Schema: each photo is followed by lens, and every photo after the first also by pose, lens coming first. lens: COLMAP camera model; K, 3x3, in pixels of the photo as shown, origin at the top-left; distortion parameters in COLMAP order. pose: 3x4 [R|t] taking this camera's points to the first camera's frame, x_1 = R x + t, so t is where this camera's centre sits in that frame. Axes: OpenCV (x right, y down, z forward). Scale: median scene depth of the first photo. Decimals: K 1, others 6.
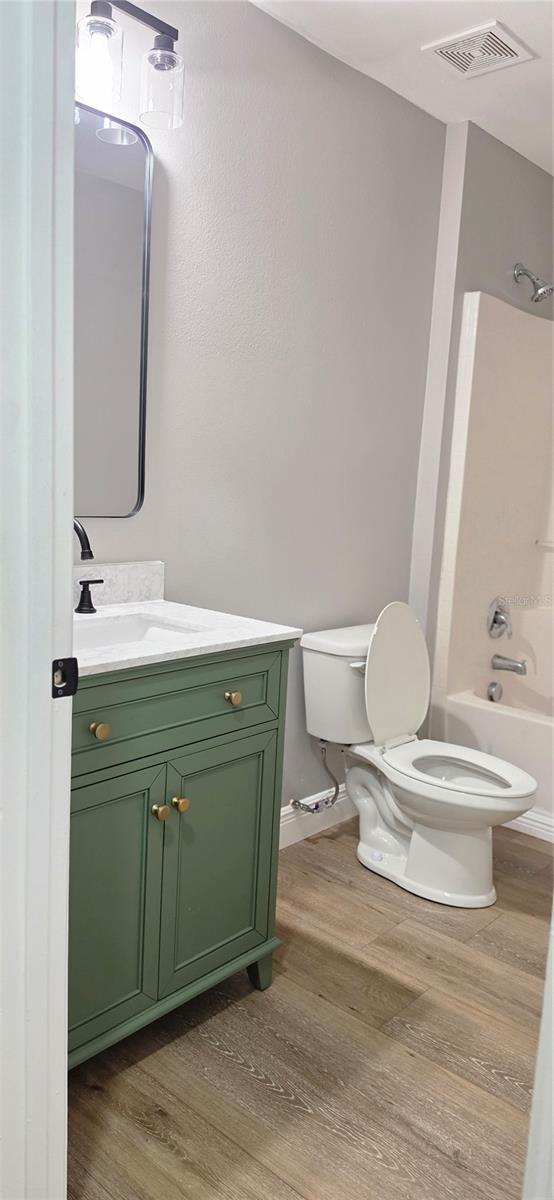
lens RADIAL K [[835.0, 0, 268.6], [0, 835.0, 575.1], [0, 0, 1]] dist [0.066655, -0.073999]
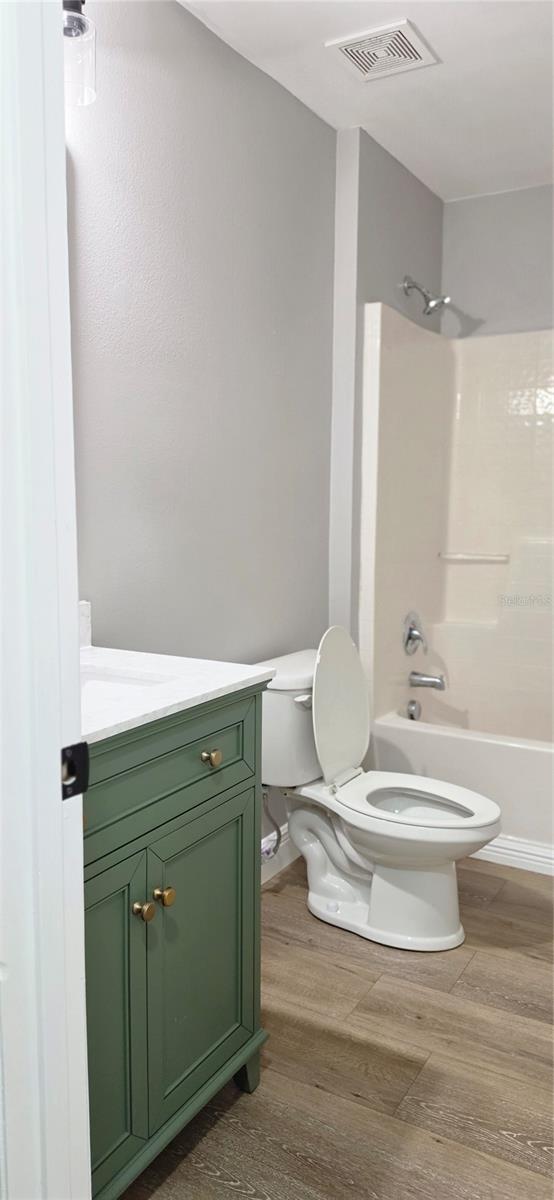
lens RADIAL K [[835.0, 0, 282.6], [0, 835.0, 568.8], [0, 0, 1]] dist [0.066655, -0.073999]
pose [[0.975122, -0.057611, 0.214052, -0.116945], [0.064415, 0.997611, -0.024943, -0.015635], [-0.212104, 0.038111, 0.976504, 0.117355]]
